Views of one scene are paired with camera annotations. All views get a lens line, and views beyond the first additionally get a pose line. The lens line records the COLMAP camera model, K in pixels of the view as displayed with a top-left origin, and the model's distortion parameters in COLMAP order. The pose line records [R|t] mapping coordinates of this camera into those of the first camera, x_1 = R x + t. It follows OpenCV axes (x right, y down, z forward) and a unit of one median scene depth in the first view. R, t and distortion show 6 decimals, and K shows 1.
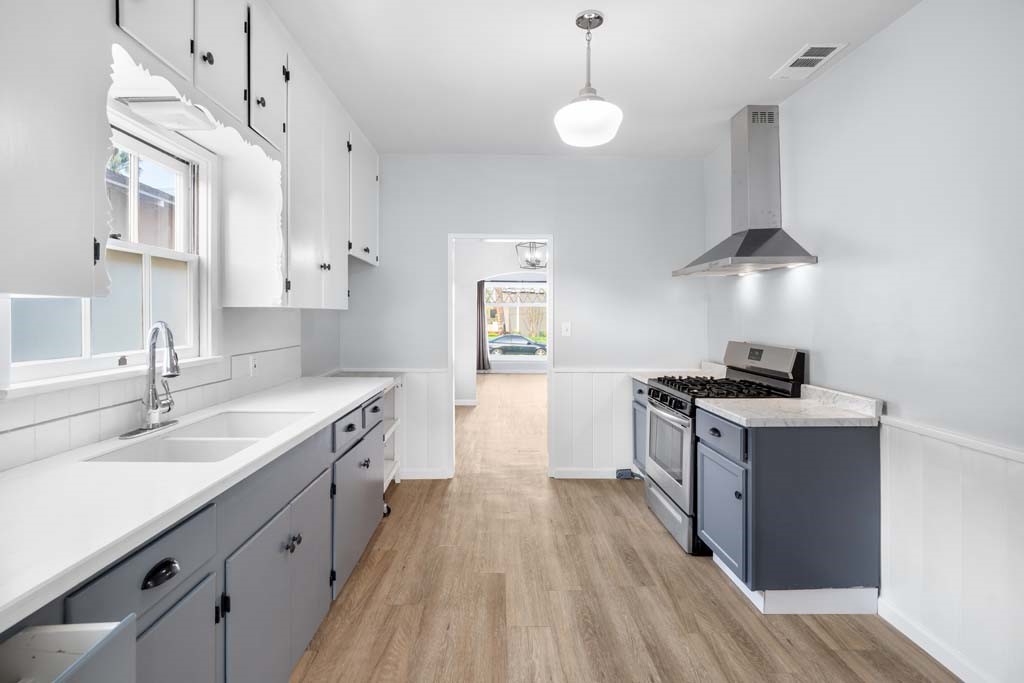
lens RADIAL K [[484.1, 0, 511.3], [0, 484.1, 331.6], [0, 0, 1]] dist [-0.008907, -0.002962]
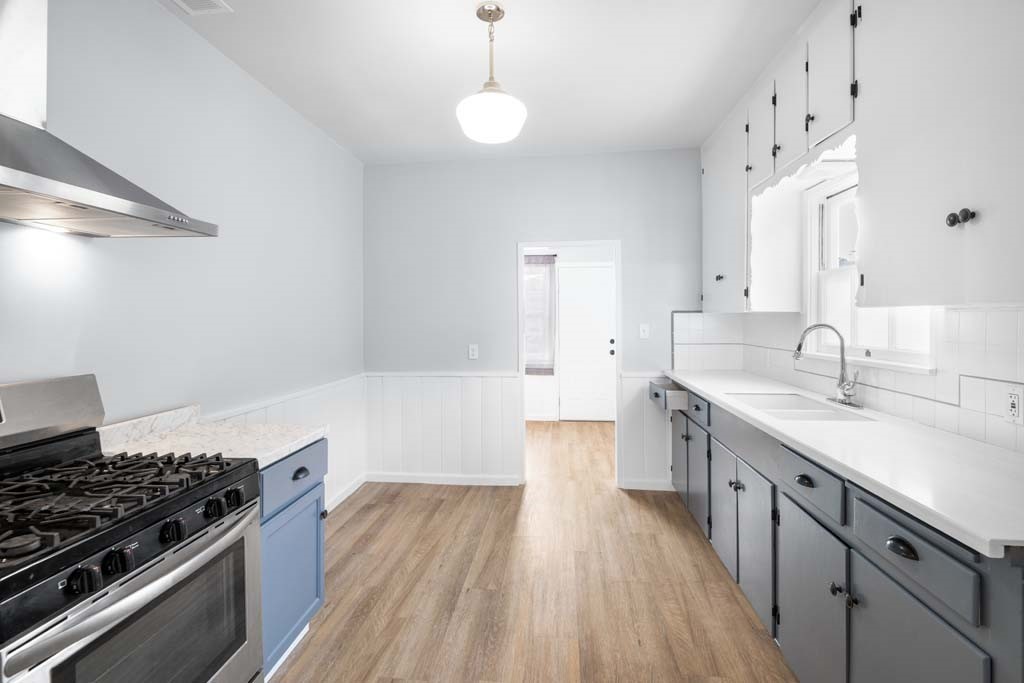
lens RADIAL K [[484.1, 0, 511.8], [0, 484.1, 312.2], [0, 0, 1]] dist [-0.008907, -0.002962]
pose [[-0.990943, 0.000796, 0.134283, -0.007714], [0.004265, 0.999665, 0.025546, -0.072886], [-0.134217, 0.025887, -0.990614, 1.989255]]
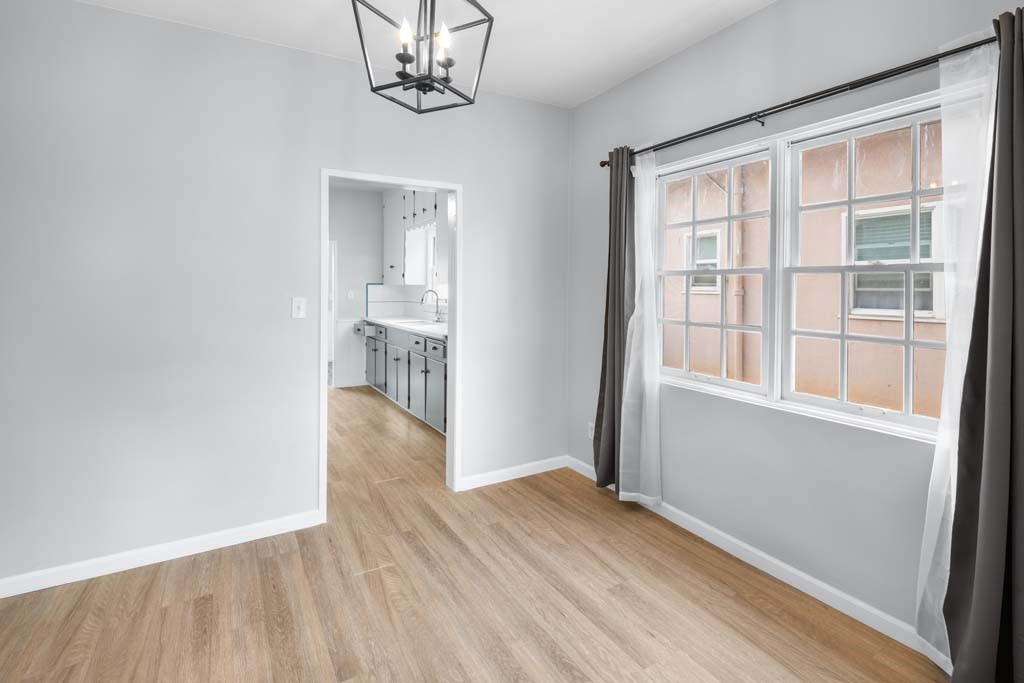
lens RADIAL K [[484.1, 0, 502.6], [0, 484.1, 287.7], [0, 0, 1]] dist [-0.008907, -0.002962]
pose [[-0.885686, -0.004361, -0.464265, 0.364740], [-0.020503, 0.999348, 0.029727, -0.121619], [0.463832, 0.035848, -0.885197, 3.505239]]
